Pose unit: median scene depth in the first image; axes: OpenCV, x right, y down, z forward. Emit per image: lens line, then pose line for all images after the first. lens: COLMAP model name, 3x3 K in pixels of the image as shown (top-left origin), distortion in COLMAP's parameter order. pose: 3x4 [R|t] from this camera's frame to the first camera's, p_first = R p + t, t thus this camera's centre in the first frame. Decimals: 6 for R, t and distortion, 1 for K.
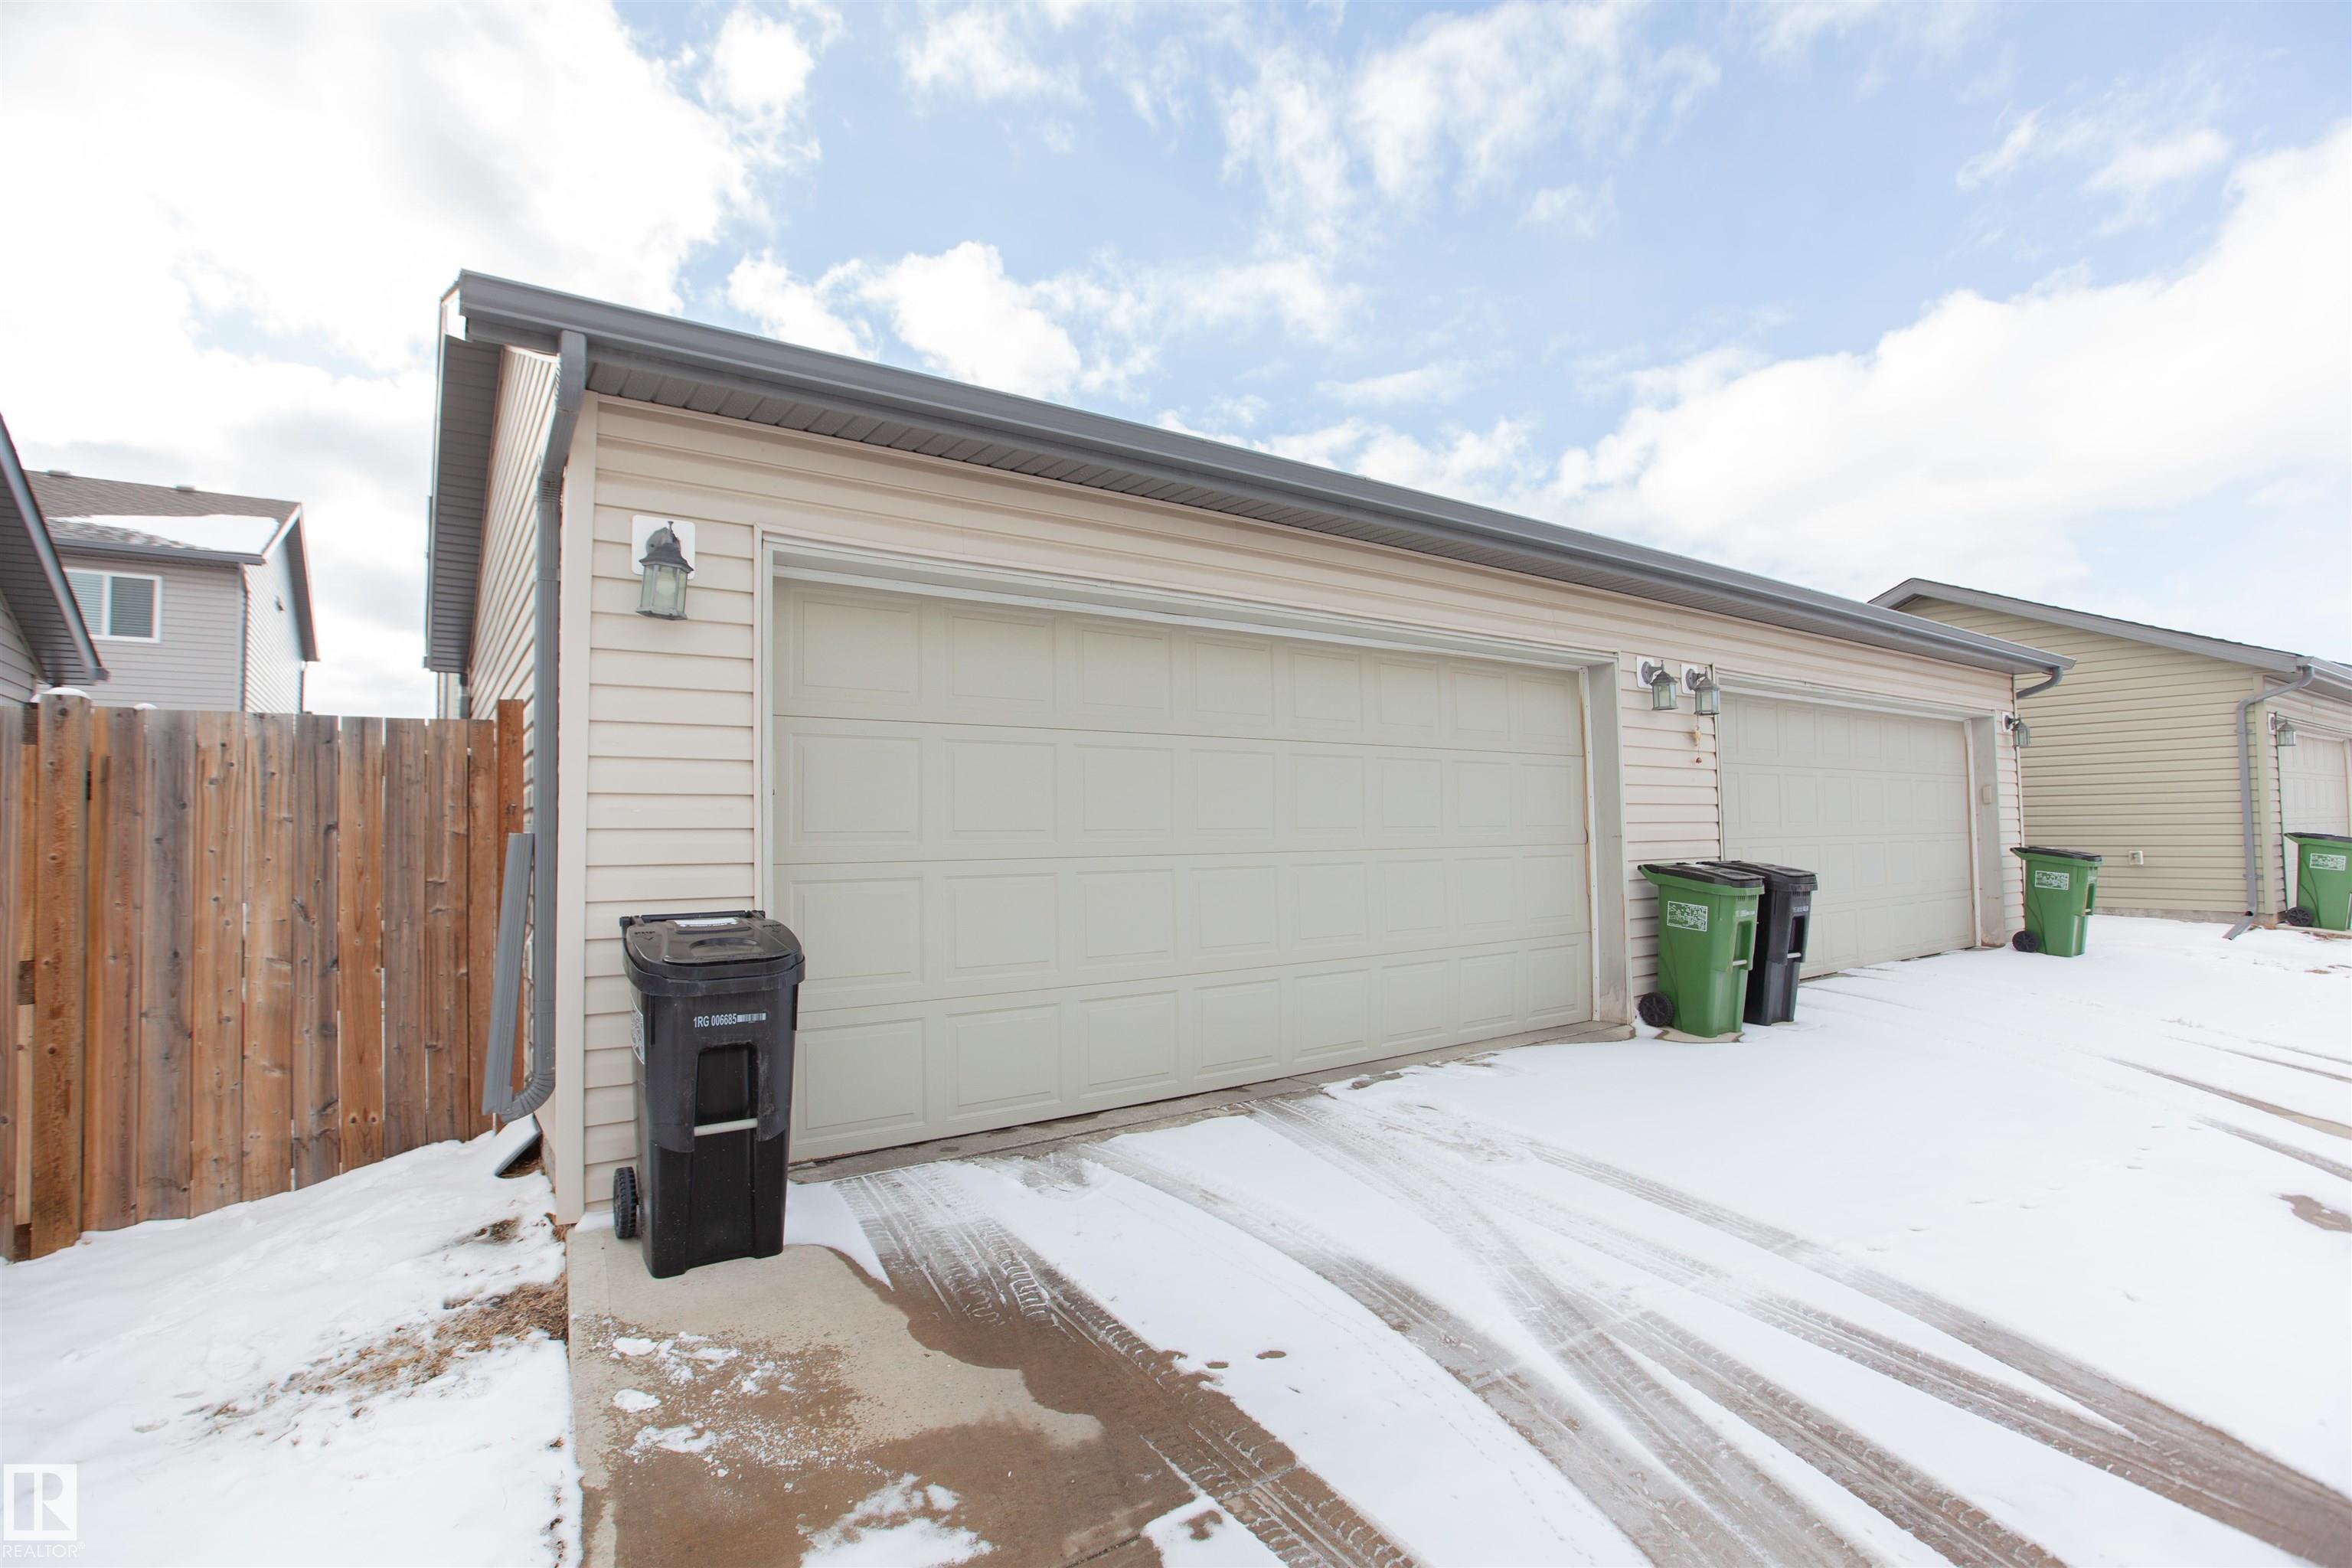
lens RADIAL K [[1088.5, 0, 1141.1], [0, 1088.5, 788.1], [0, 0, 1]] dist [-0.043277, 0.012979]
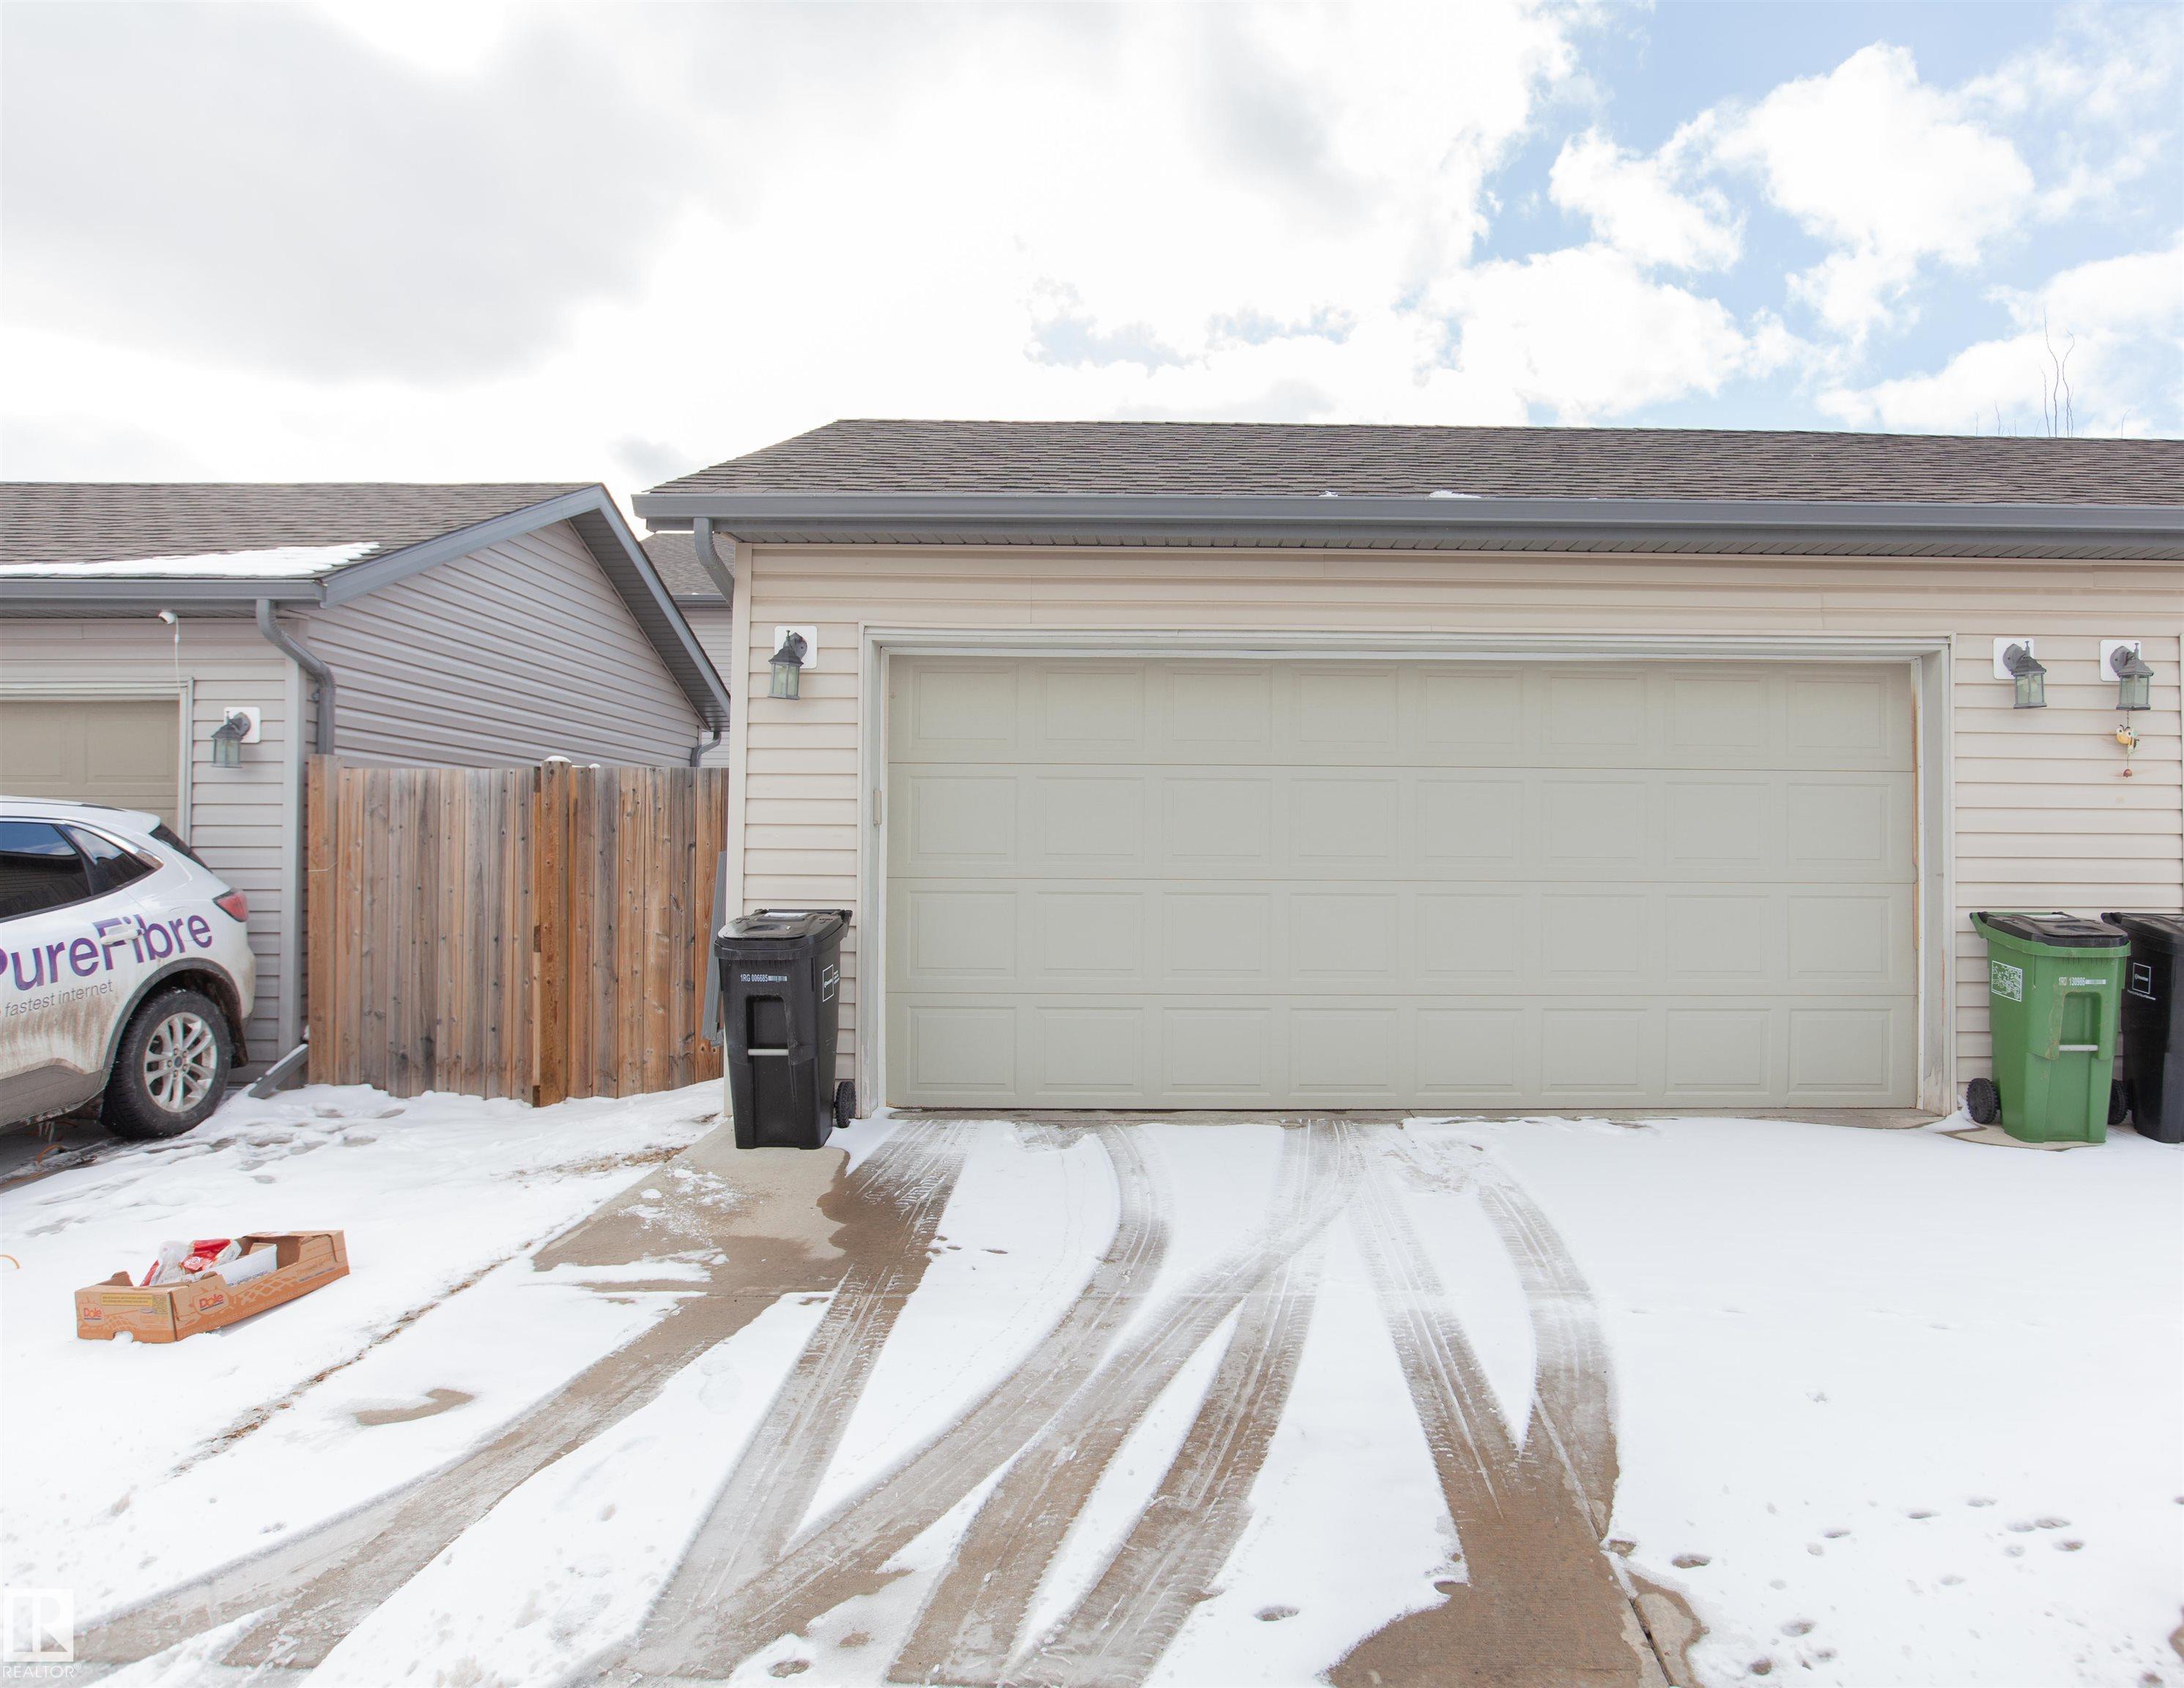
lens RADIAL K [[1457.4, 0, 1282.7], [0, 1457.4, 845.4], [0, 0, 1]] dist [-0.041821, 0.000832]
pose [[0.837934, 0.011275, -0.545654, 0.634865], [0.006650, 0.999501, 0.030865, -0.011923], [0.545730, -0.029491, 0.837442, -0.131988]]
